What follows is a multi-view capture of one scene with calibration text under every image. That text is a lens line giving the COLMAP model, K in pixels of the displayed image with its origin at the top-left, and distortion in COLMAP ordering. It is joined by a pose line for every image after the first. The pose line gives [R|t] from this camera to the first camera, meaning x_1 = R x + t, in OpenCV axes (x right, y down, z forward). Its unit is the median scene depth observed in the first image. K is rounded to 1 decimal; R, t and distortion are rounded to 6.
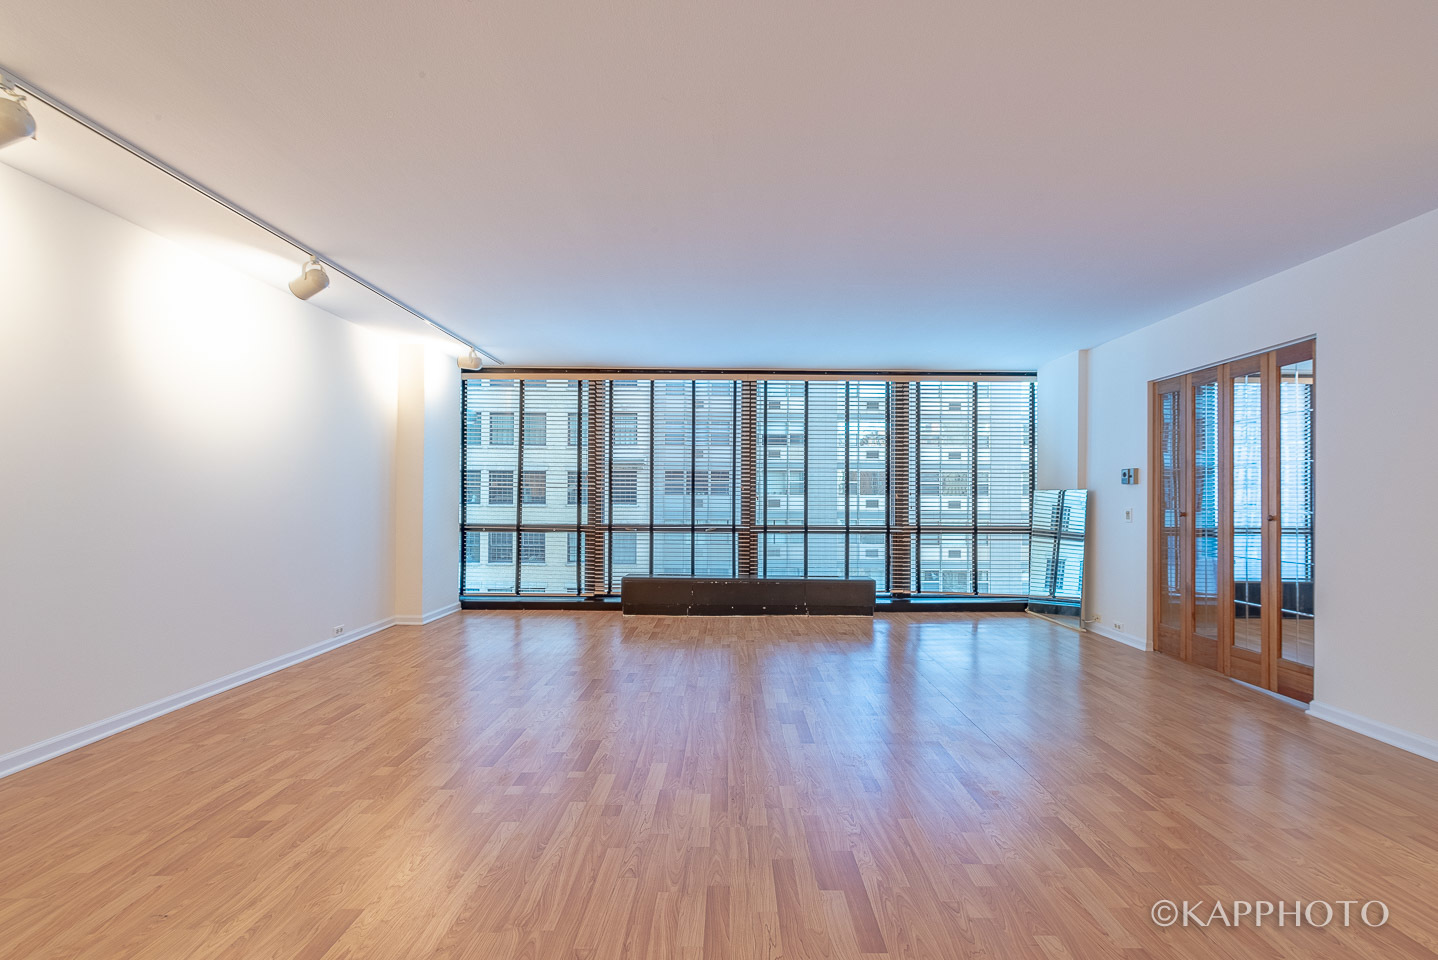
lens RADIAL K [[570.0, 0, 726.0], [0, 570.0, 476.4], [0, 0, 1]] dist [0.000367, -0.000015]
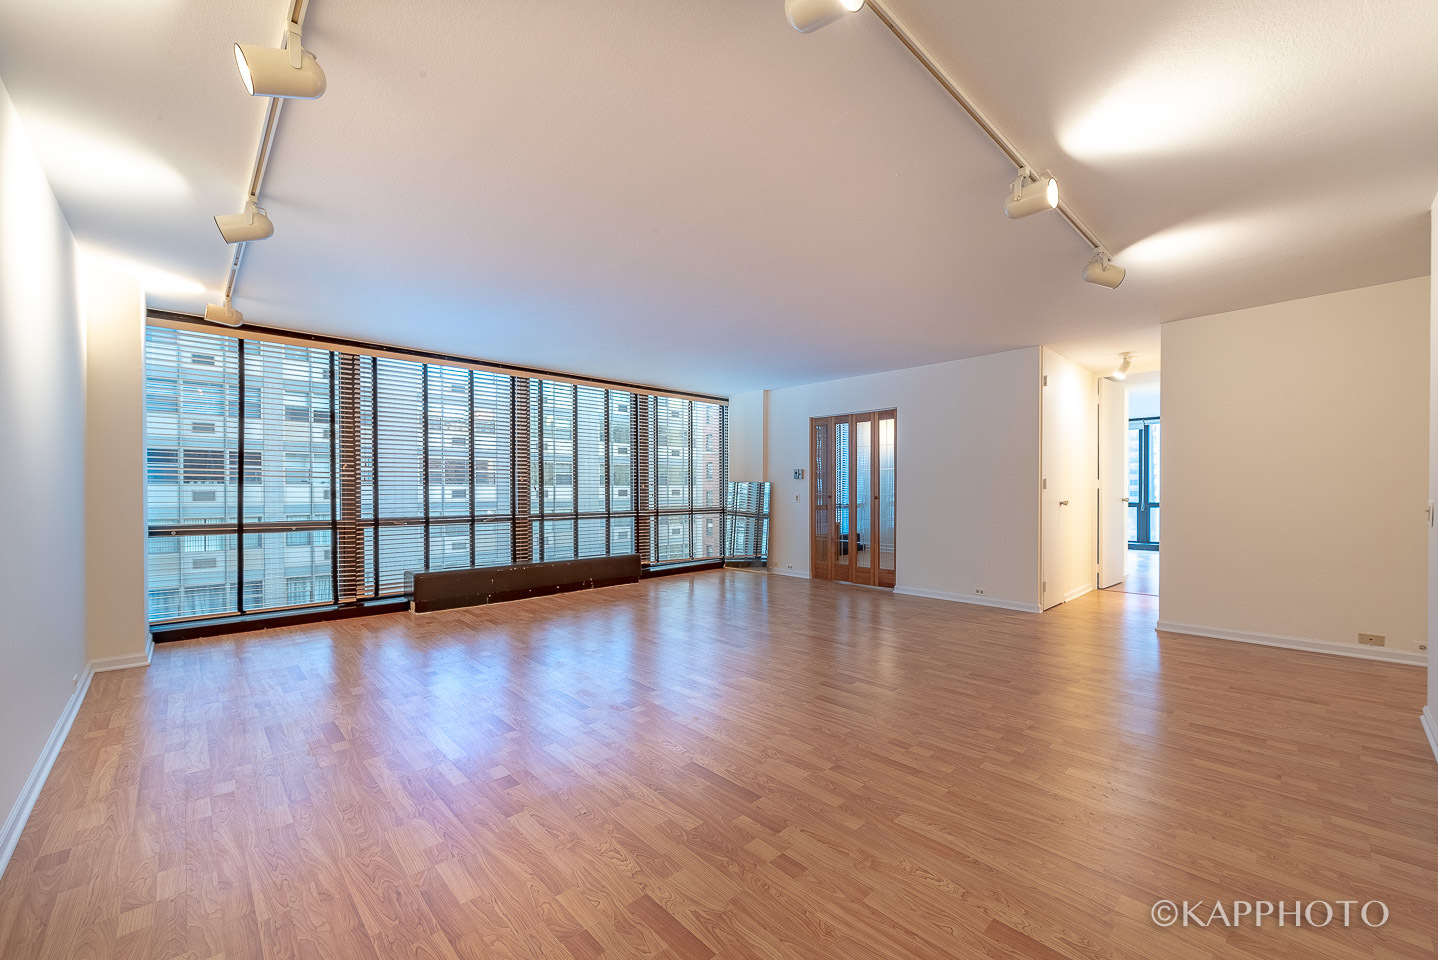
lens RADIAL K [[581.0, 0, 732.4], [0, 581.0, 481.0], [0, 0, 1]] dist [0.001482, -0.000230]
pose [[0.718686, 0.003305, 0.695327, -0.440453], [-0.023245, 0.999544, 0.019275, -0.006434], [-0.694946, -0.030016, 0.718435, -0.045527]]
